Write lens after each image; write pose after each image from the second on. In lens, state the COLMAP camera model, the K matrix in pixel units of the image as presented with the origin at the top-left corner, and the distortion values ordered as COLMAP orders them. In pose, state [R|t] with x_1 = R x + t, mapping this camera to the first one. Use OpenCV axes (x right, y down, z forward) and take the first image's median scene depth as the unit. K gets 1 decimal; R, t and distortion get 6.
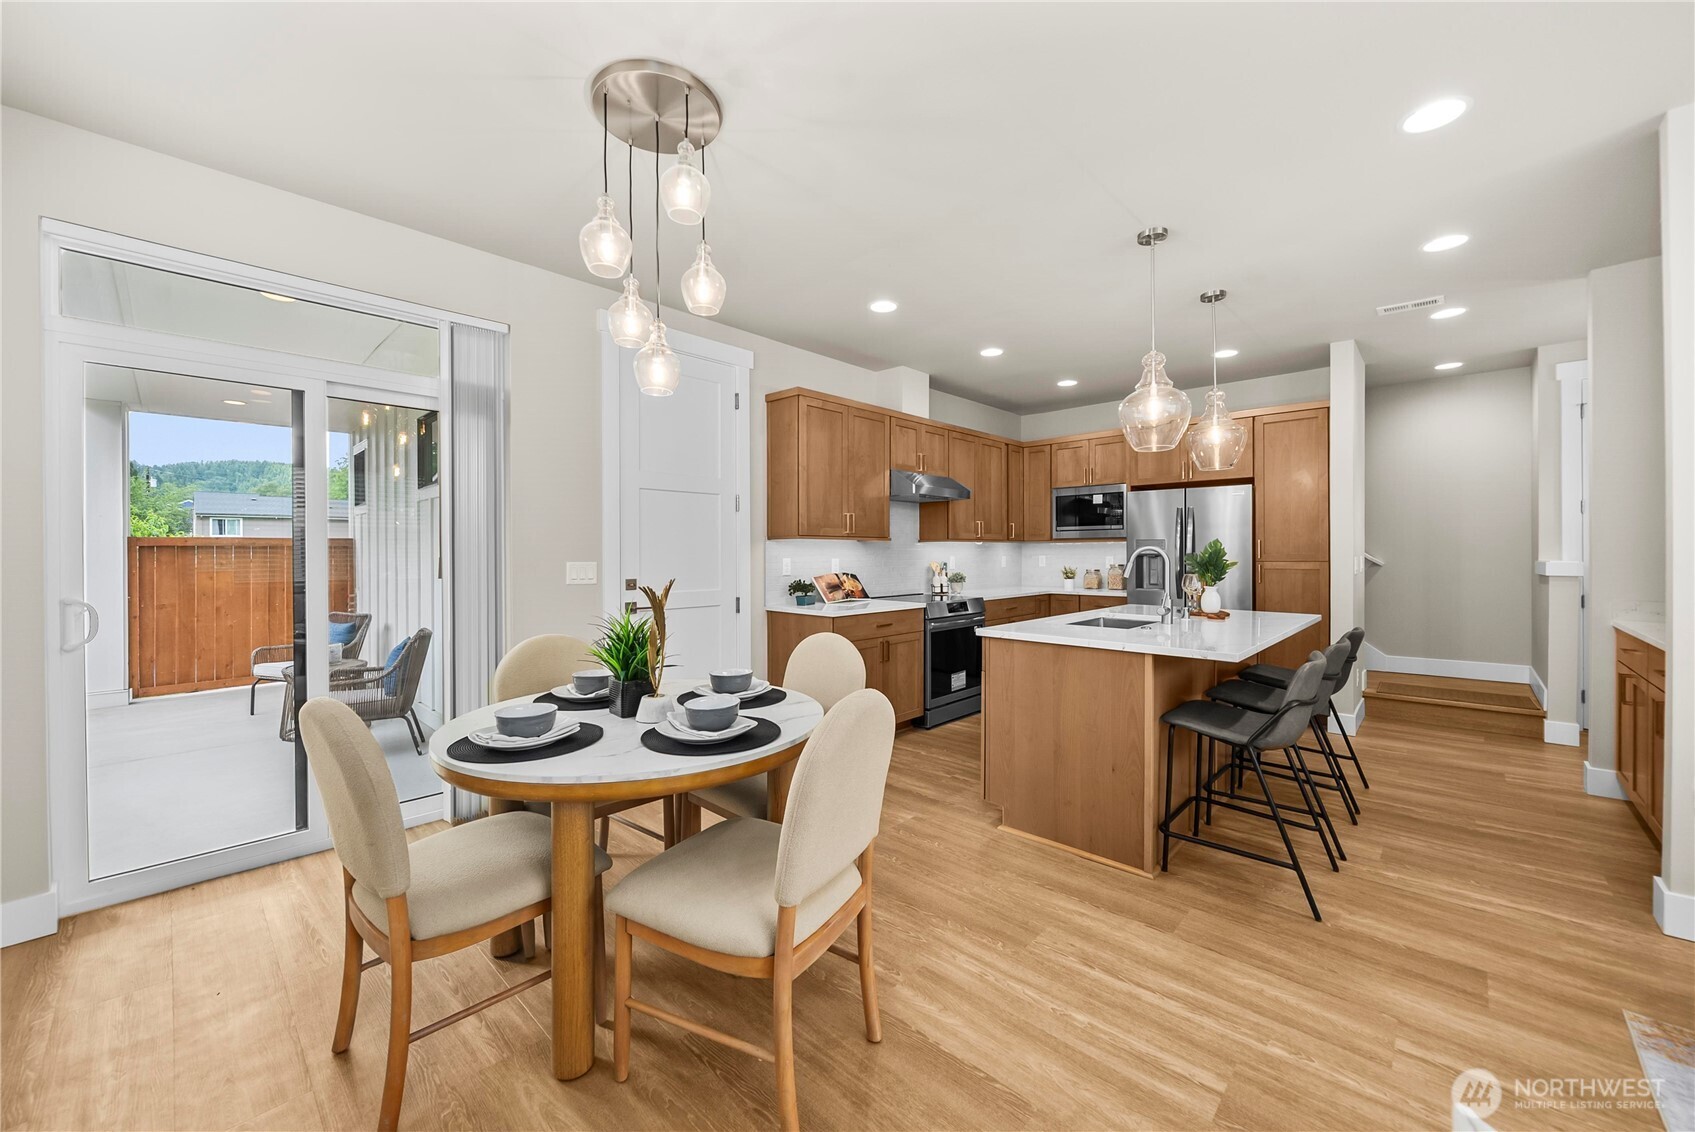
lens RADIAL K [[644.8, 0, 849.9], [0, 644.8, 555.2], [0, 0, 1]] dist [-0.001710, -0.000143]
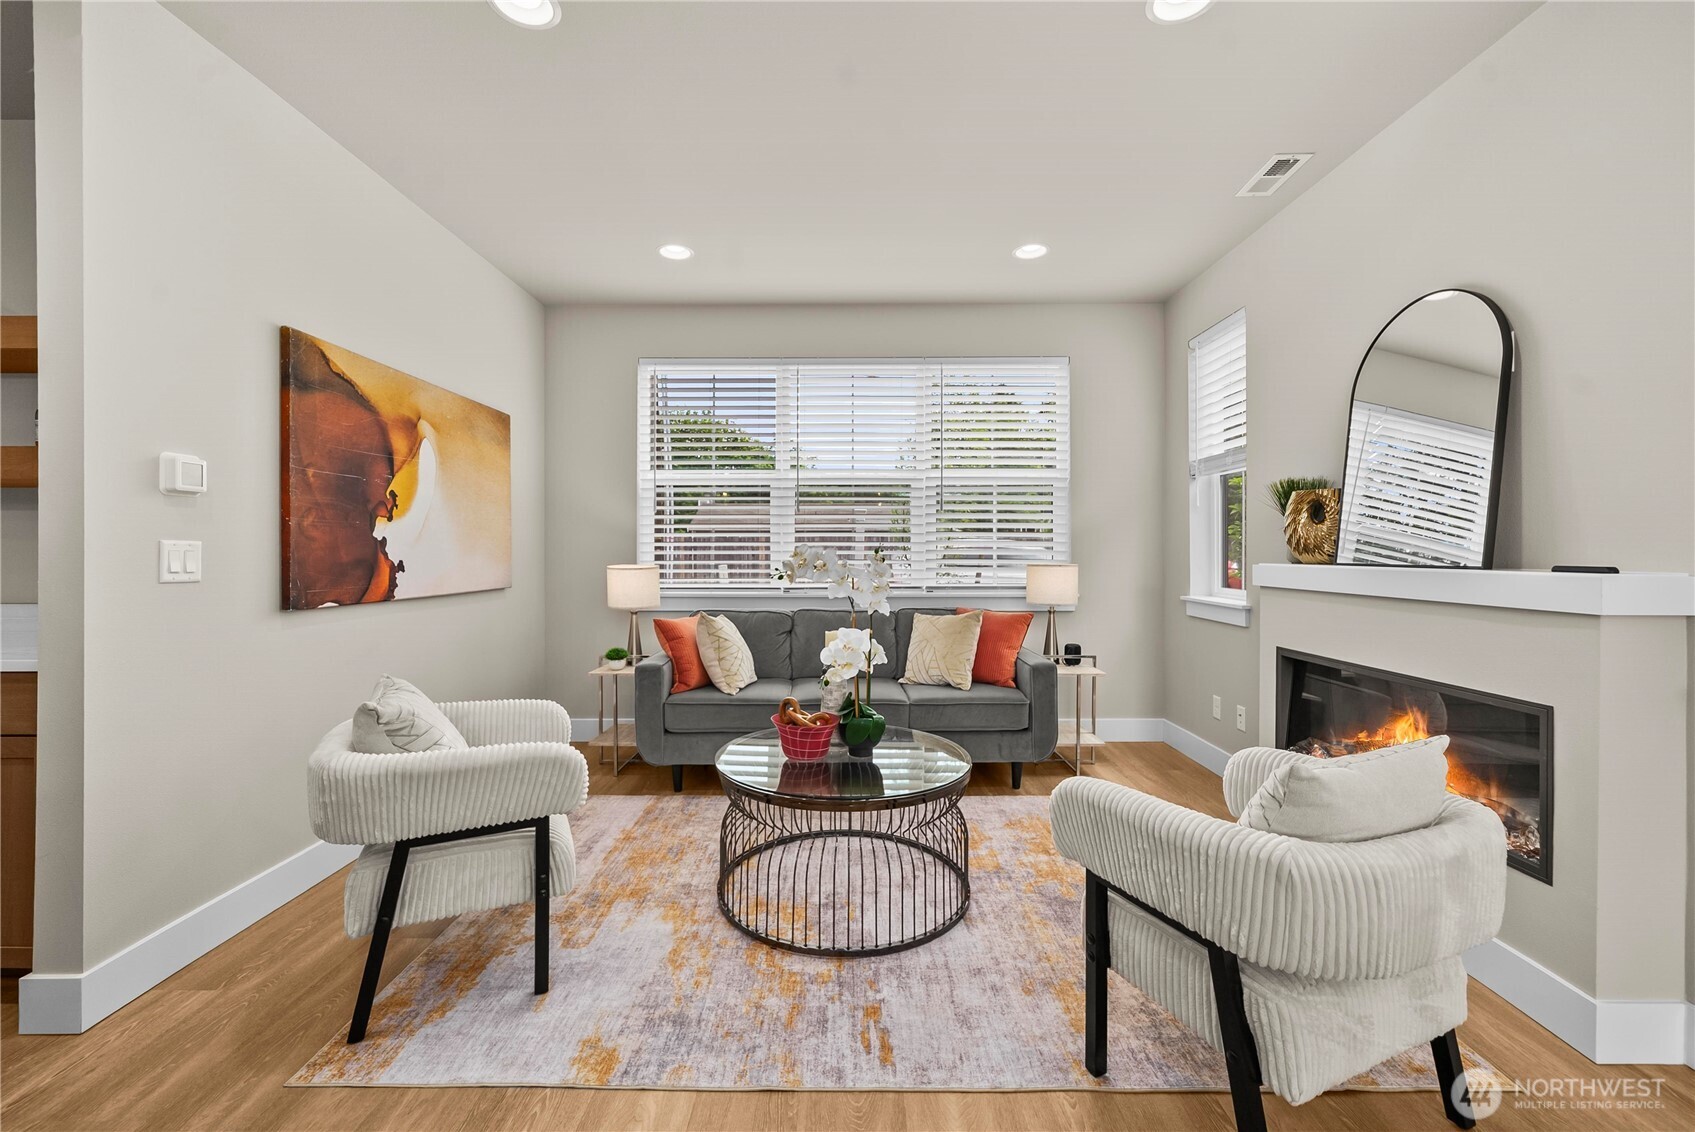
lens RADIAL K [[690.7, 0, 844.4], [0, 690.7, 552.4], [0, 0, 1]] dist [-0.000584, -0.000075]
pose [[-0.679043, 0.001017, 0.734098, 0.028988], [0.005061, 0.999982, 0.003297, 0.012456], [-0.734081, 0.005954, -0.679036, 0.396810]]
